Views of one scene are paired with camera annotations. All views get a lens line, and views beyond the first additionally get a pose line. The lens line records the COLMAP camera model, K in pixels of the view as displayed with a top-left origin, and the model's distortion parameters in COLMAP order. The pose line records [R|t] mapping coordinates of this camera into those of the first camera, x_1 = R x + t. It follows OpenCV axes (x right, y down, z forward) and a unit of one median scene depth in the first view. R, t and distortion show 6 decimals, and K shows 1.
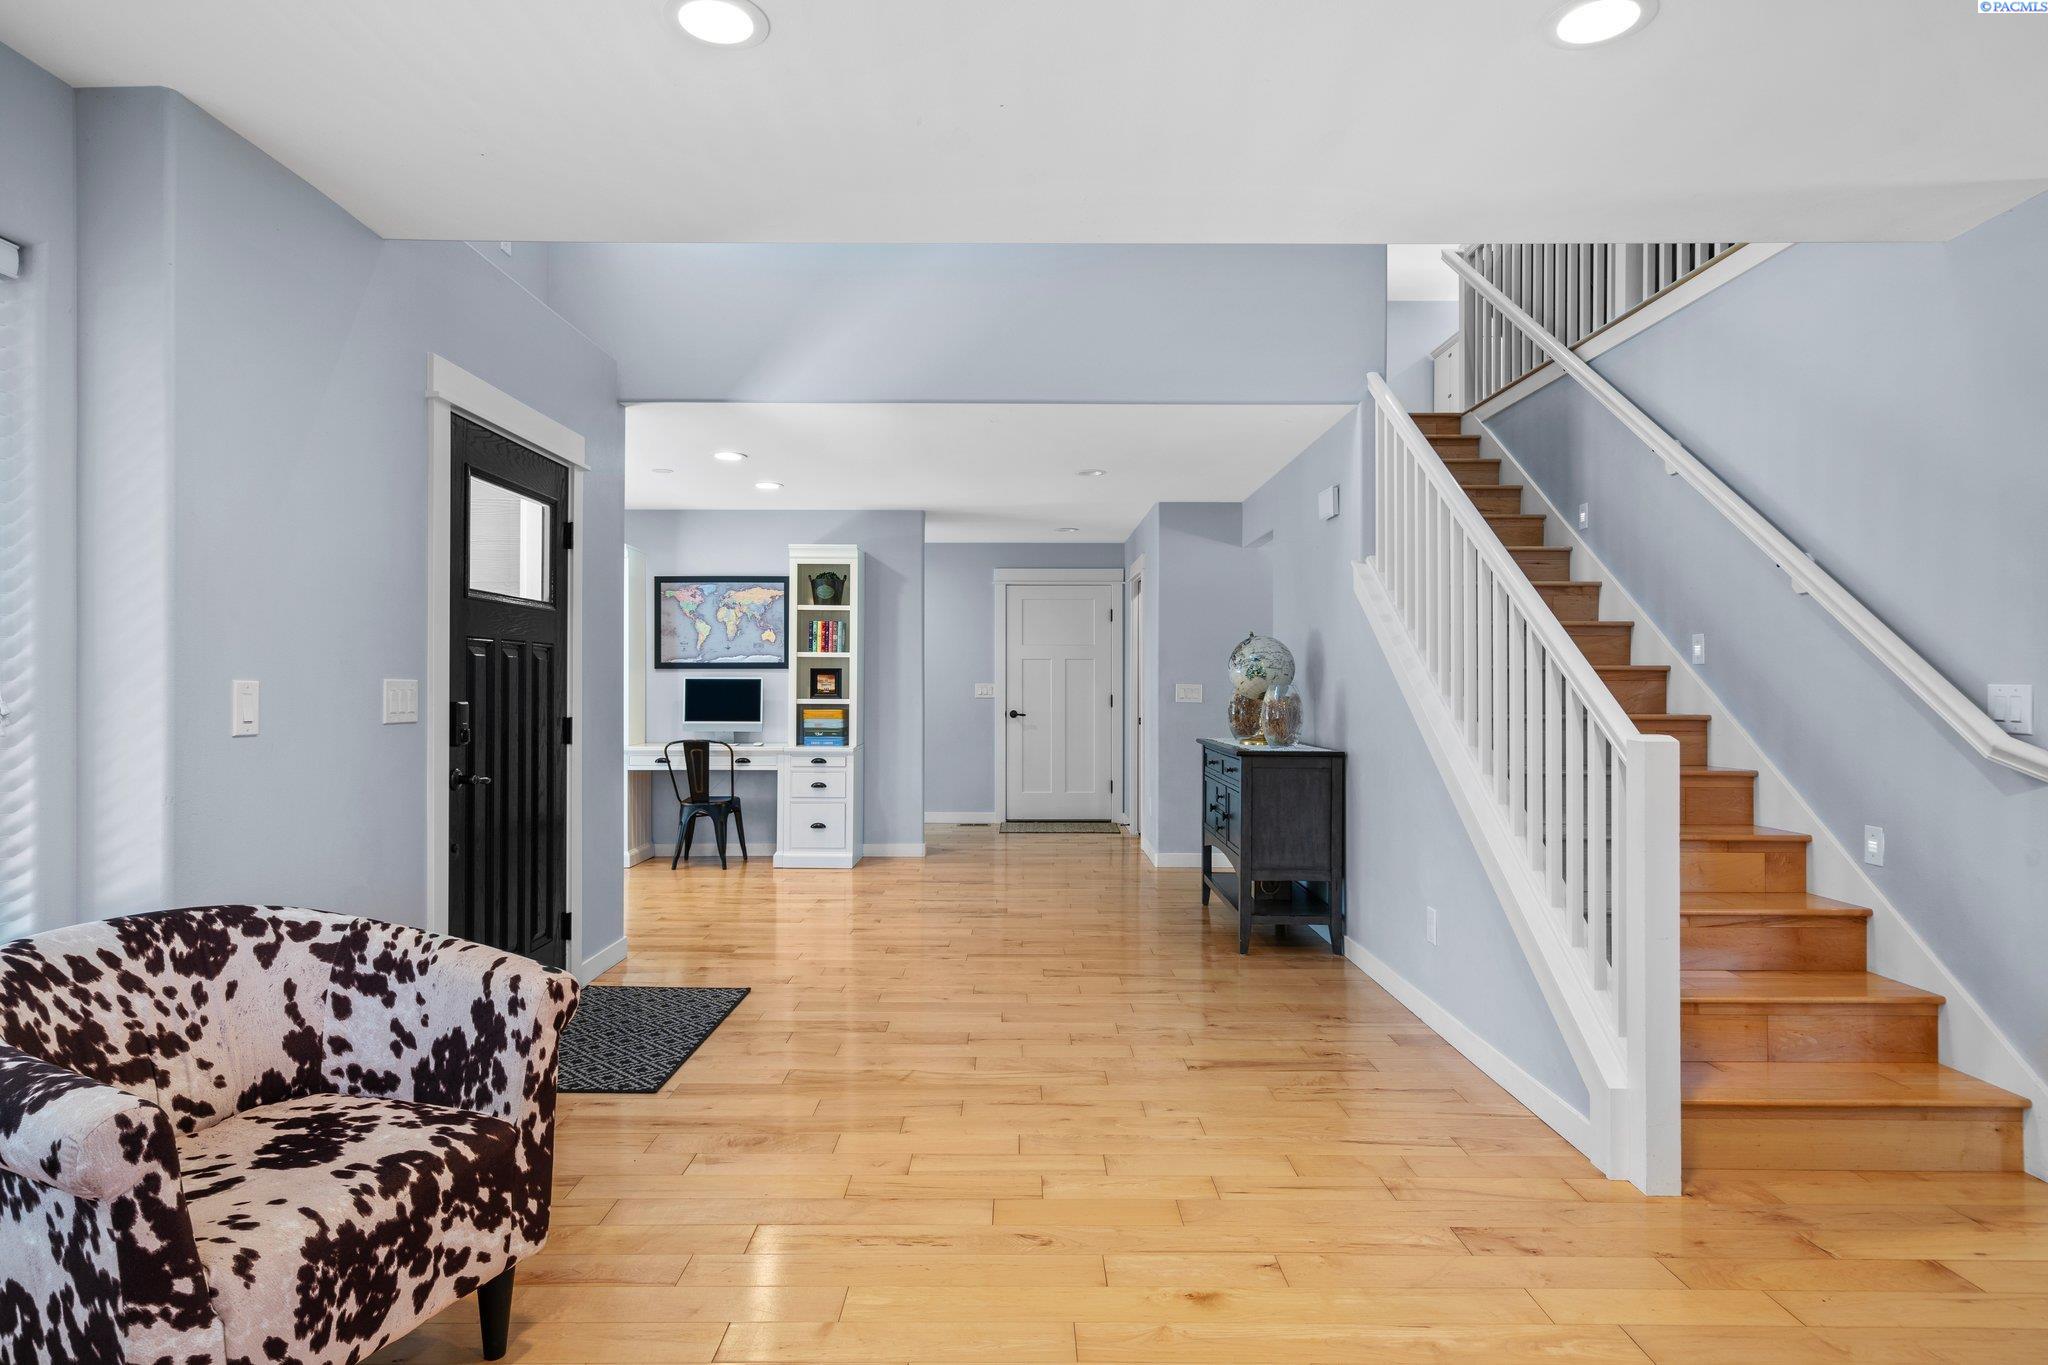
lens RADIAL K [[1116.7, 0, 1024.0], [0, 1116.7, 682.5], [0, 0, 1]] dist [-0.000442, -0.000541]
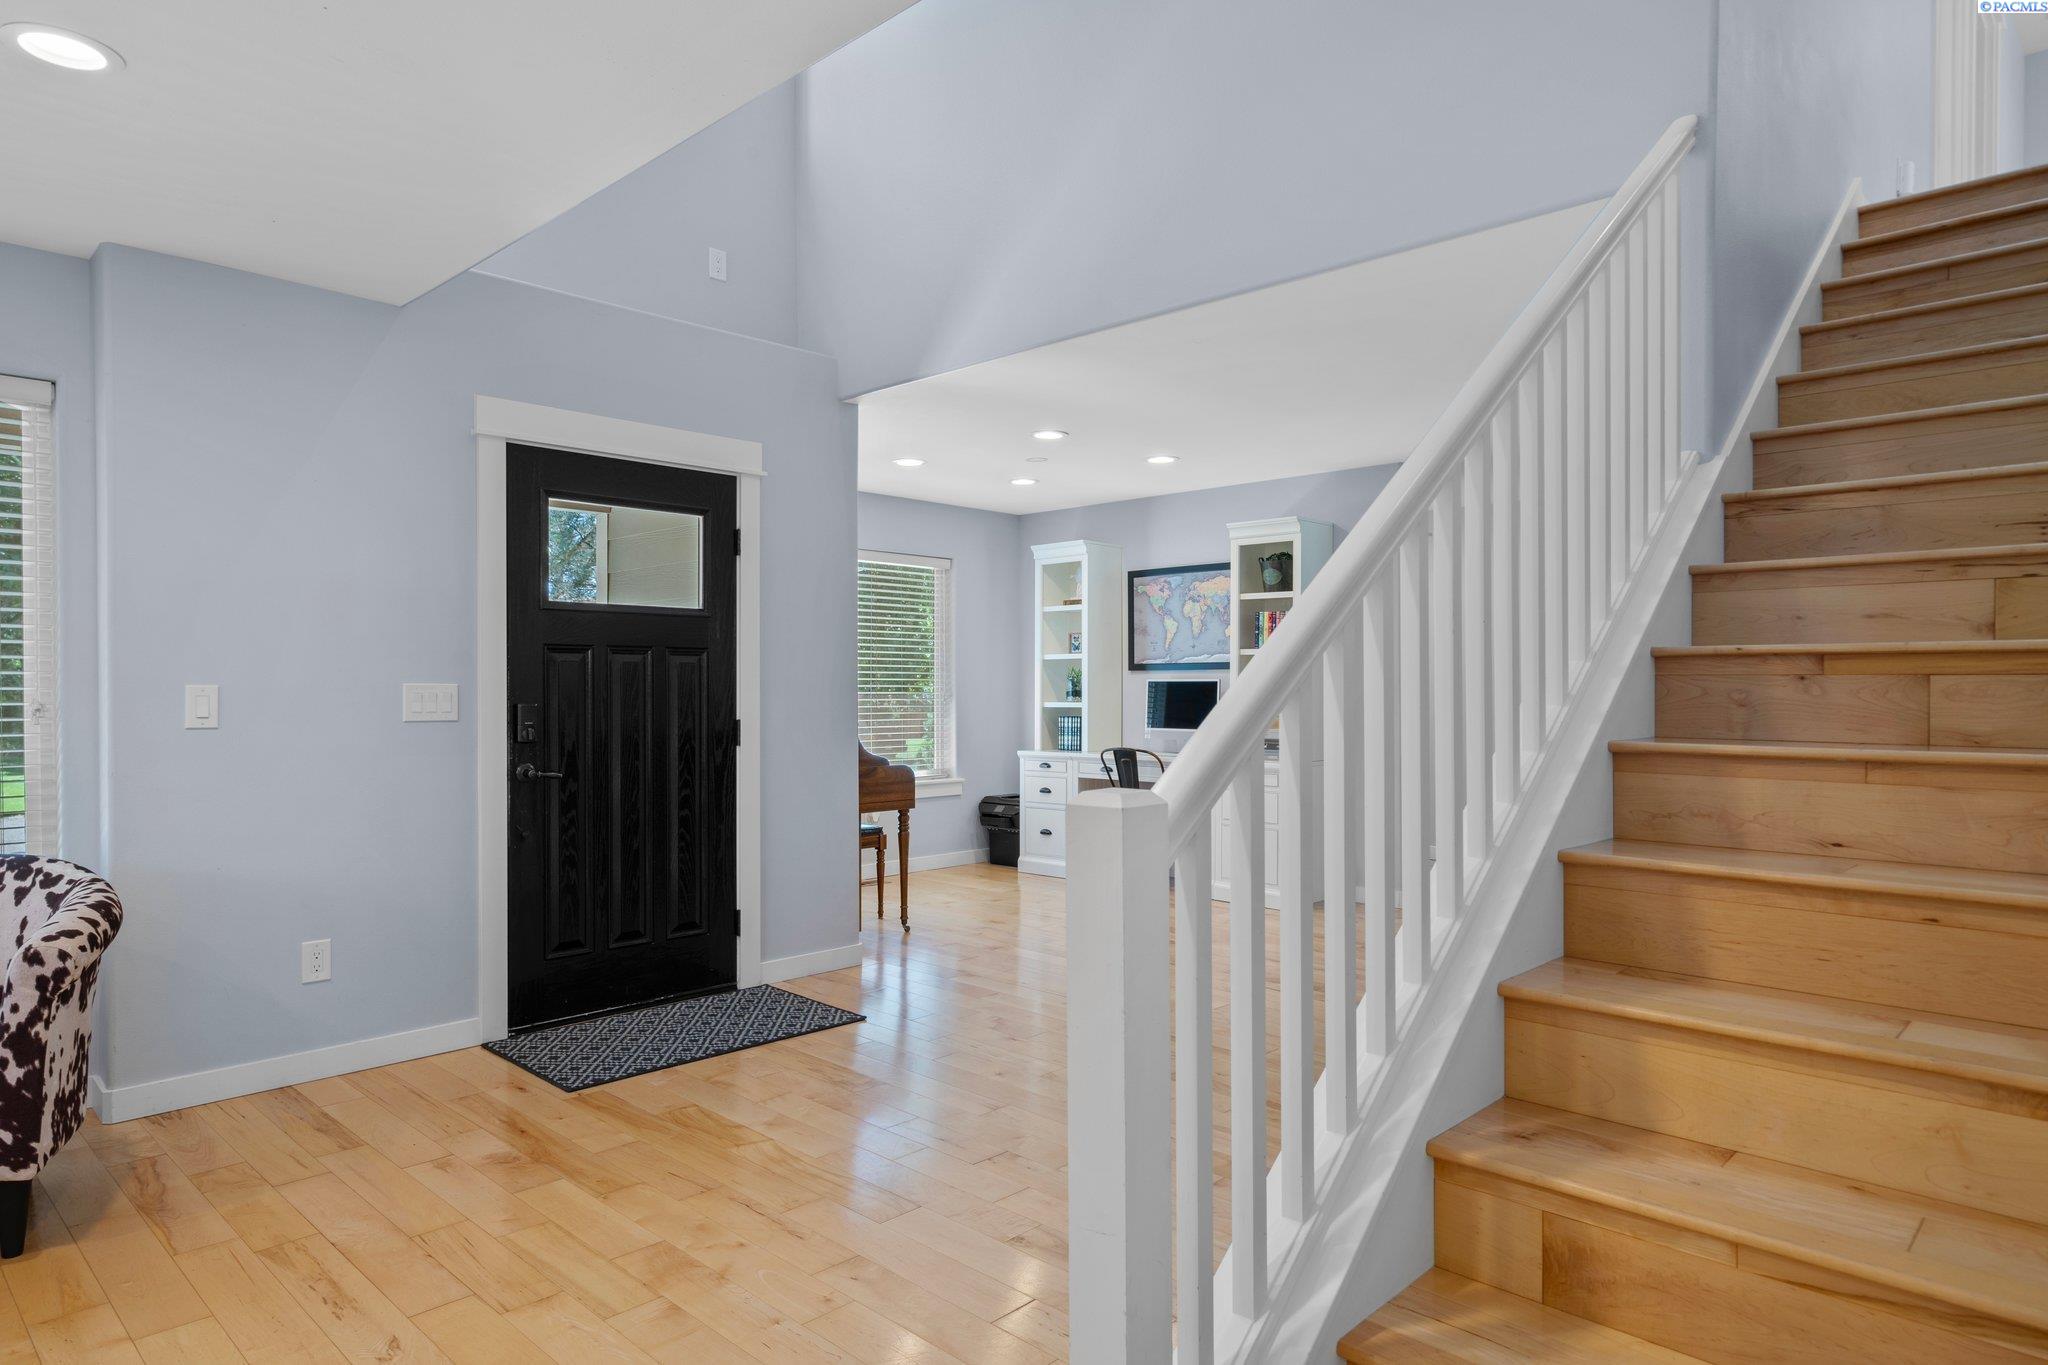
lens RADIAL K [[1206.6, 0, 1019.1], [0, 1206.6, 695.7], [0, 0, 1]] dist [0.010147, -0.002398]
pose [[0.717988, 0.005574, -0.696033, 1.157116], [0.001026, 0.999958, 0.009066, -0.001676], [0.696055, -0.007224, 0.717952, 0.801562]]
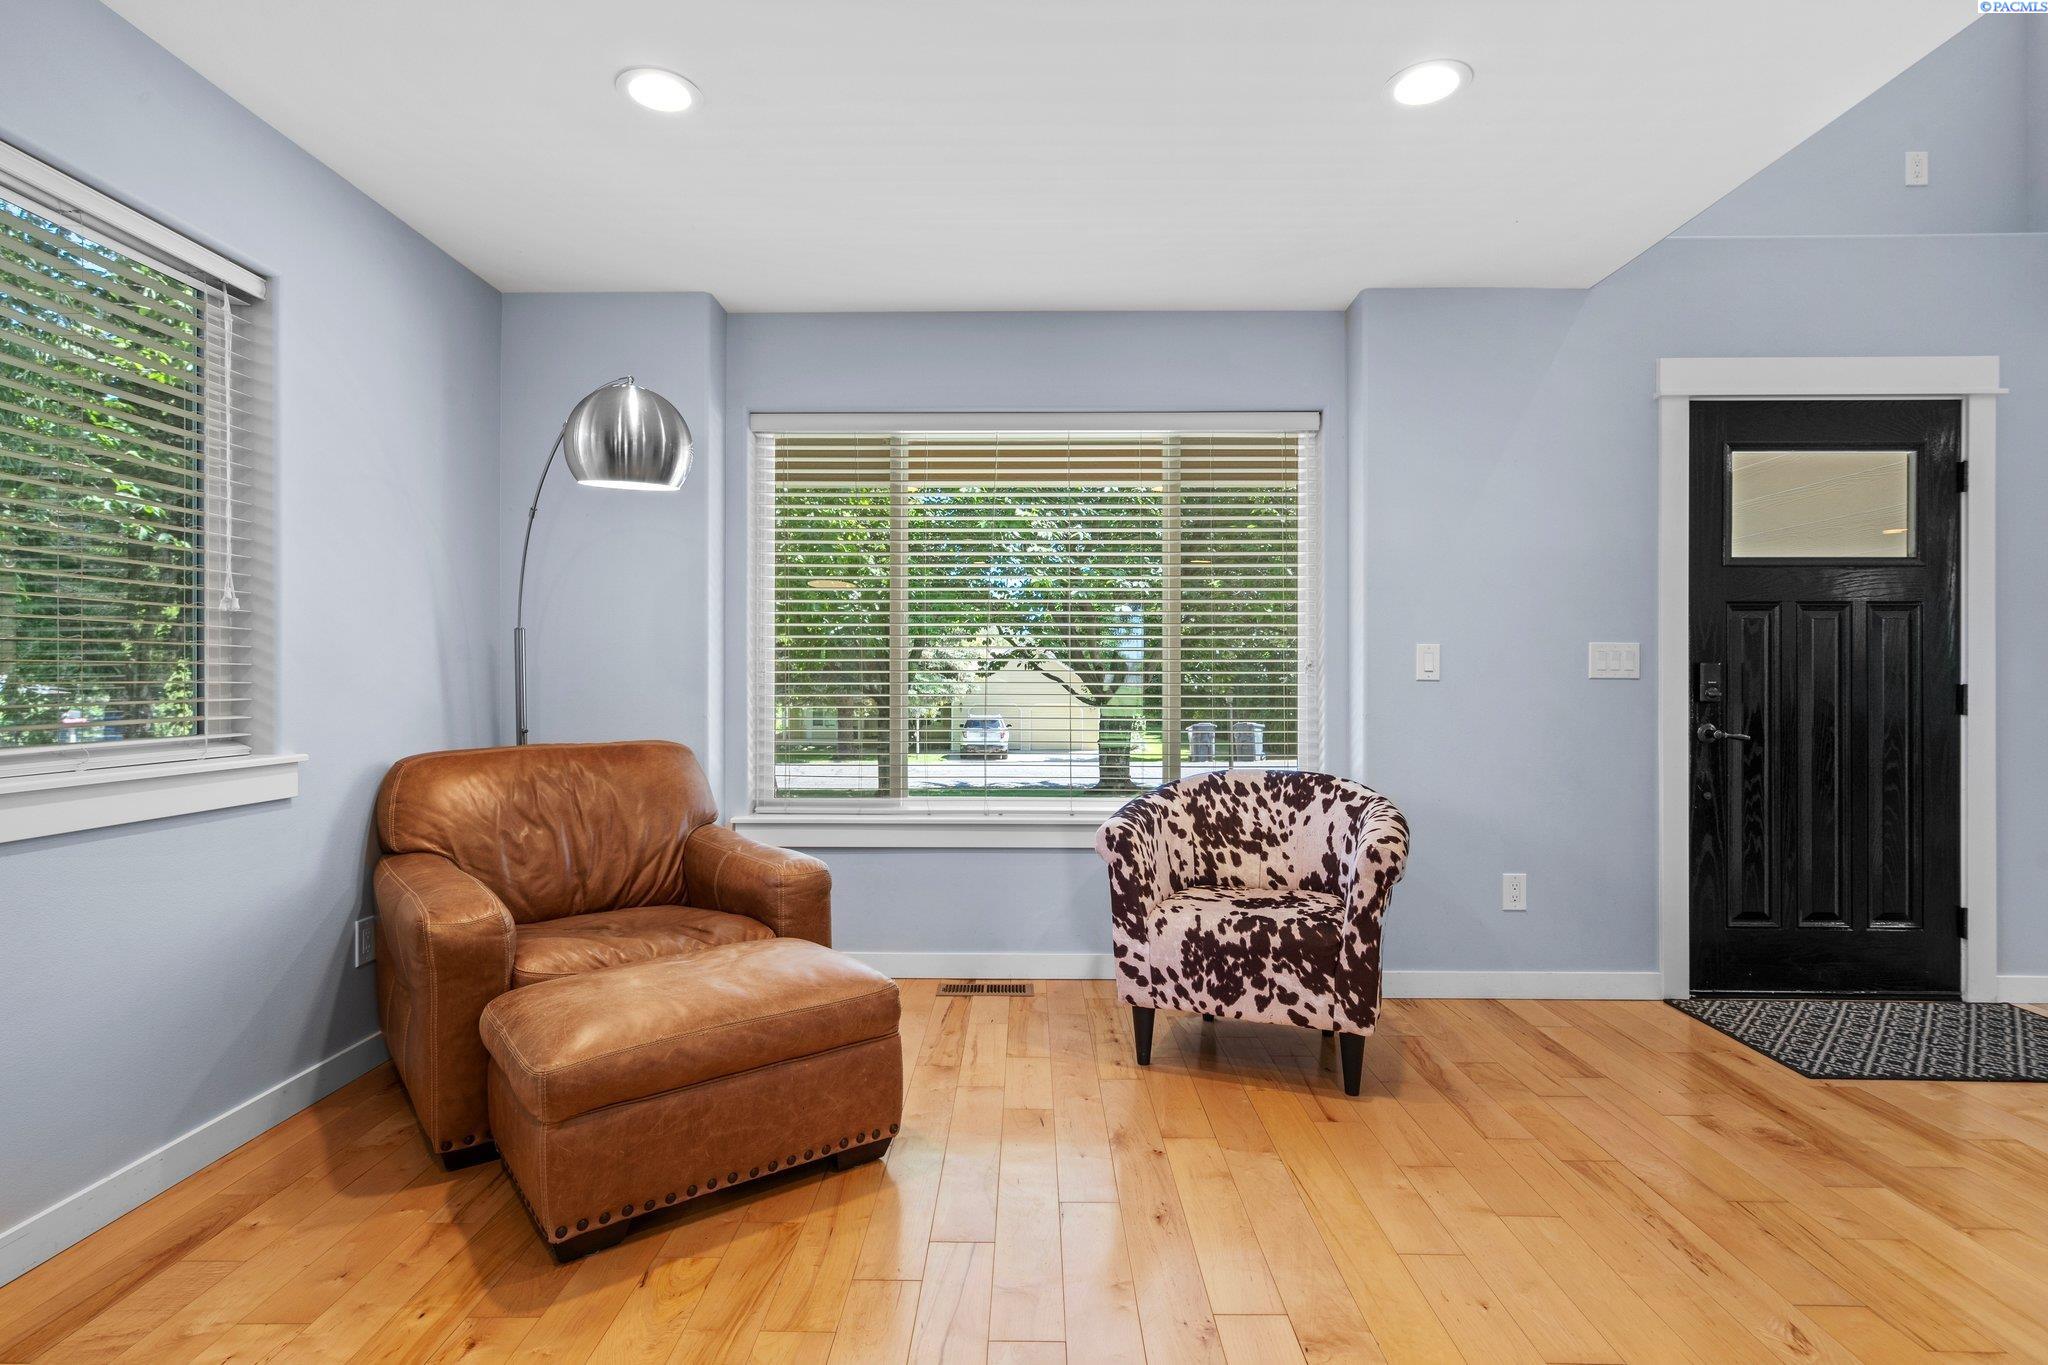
lens RADIAL K [[1008.3, 0, 1014.0], [0, 1008.3, 674.8], [0, 0, 1]] dist [0.002045, 0.000641]
pose [[-0.020794, -0.003700, -0.999777, 0.841504], [0.000534, 0.999993, -0.003712, 0.055180], [0.999784, -0.000611, -0.020792, 0.569330]]
